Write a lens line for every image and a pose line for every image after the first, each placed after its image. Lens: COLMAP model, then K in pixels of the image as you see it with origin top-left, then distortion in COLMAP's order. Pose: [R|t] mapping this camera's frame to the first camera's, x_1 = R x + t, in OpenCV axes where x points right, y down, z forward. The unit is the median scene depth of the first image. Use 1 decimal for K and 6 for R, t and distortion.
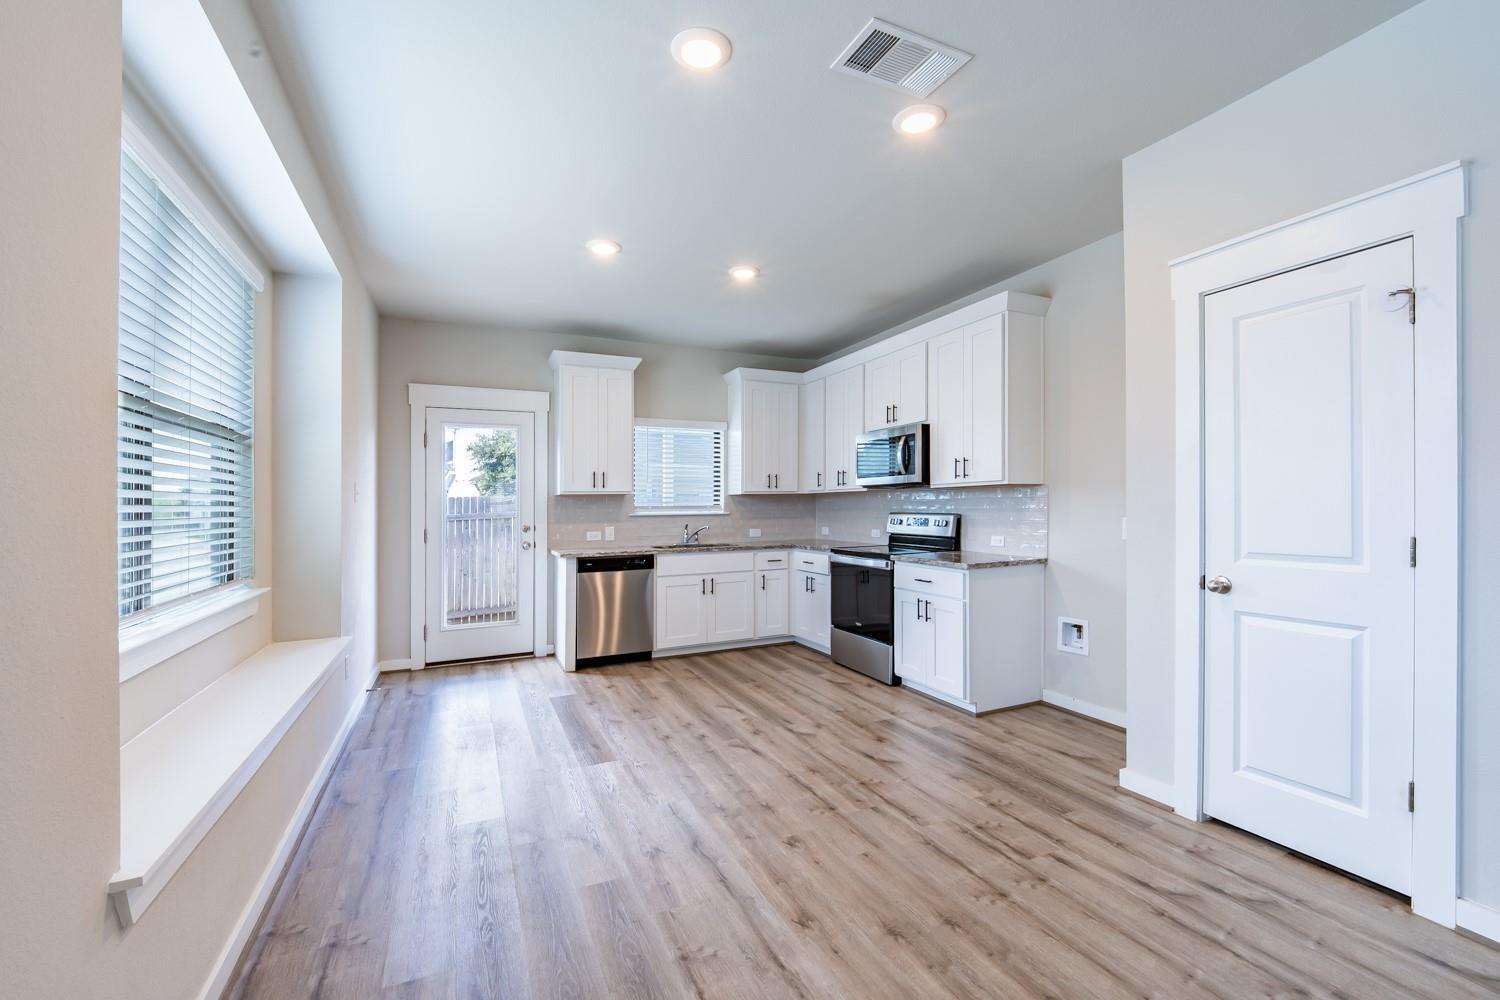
lens RADIAL K [[621.2, 0, 747.1], [0, 621.2, 501.9], [0, 0, 1]] dist [-0.003407, -0.000787]
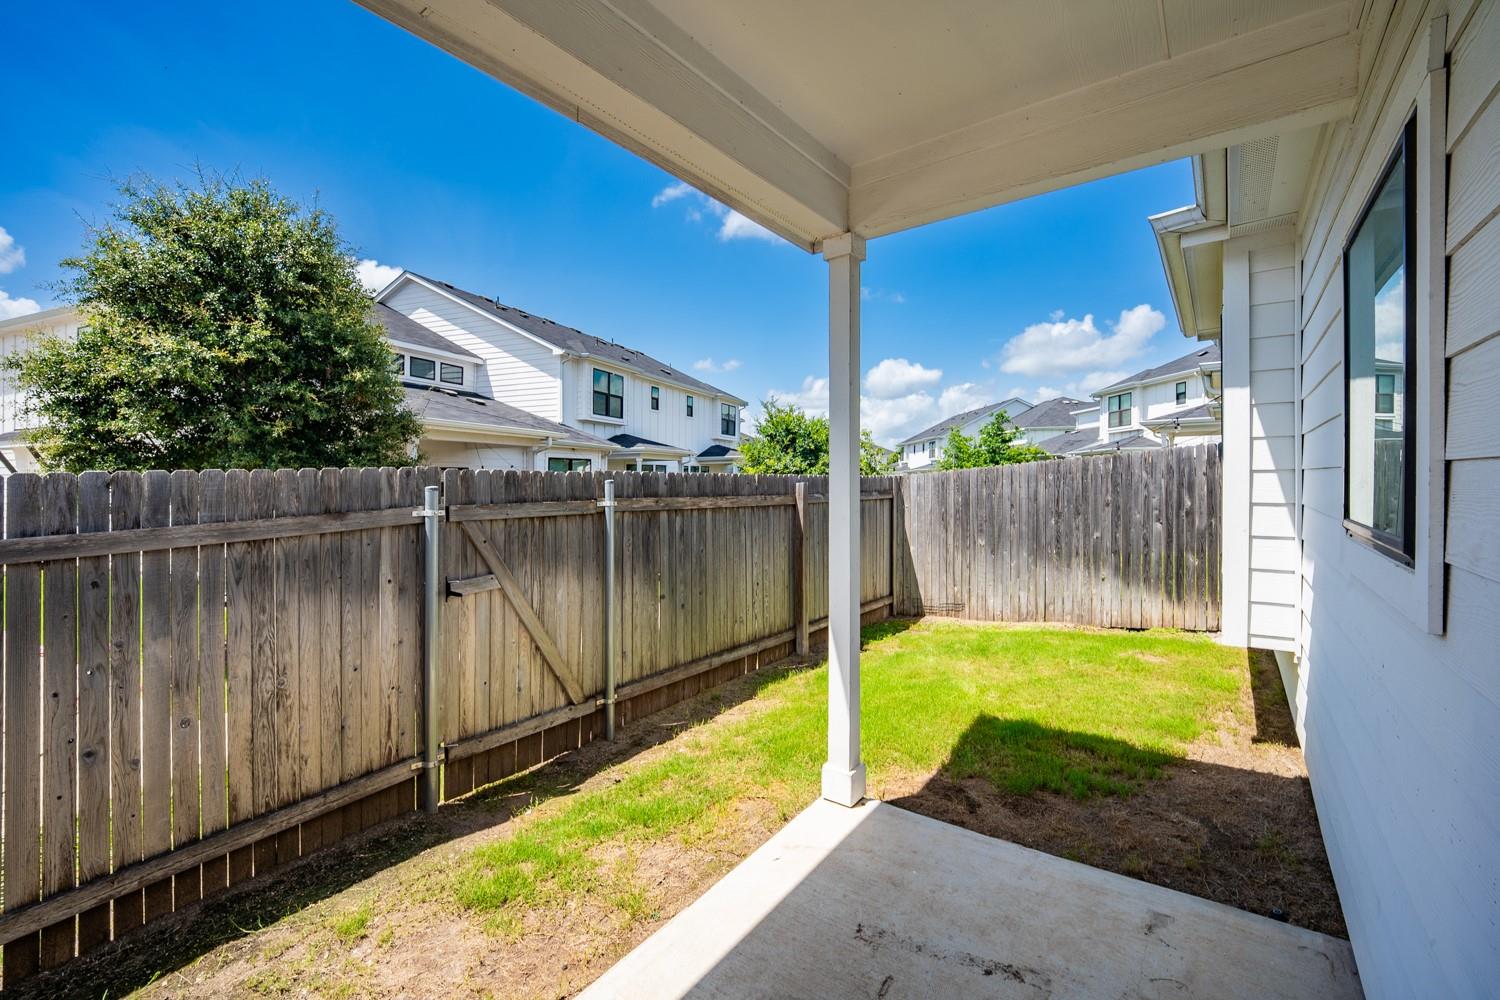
lens RADIAL K [[625.1, 0, 747.0], [0, 625.1, 500.2], [0, 0, 1]] dist [-0.021361, 0.000001]
pose [[0.879751, 0.000591, 0.475434, -0.572571], [-0.009542, 0.999820, 0.016414, -0.001474], [-0.475339, -0.018977, 0.879598, 1.105236]]
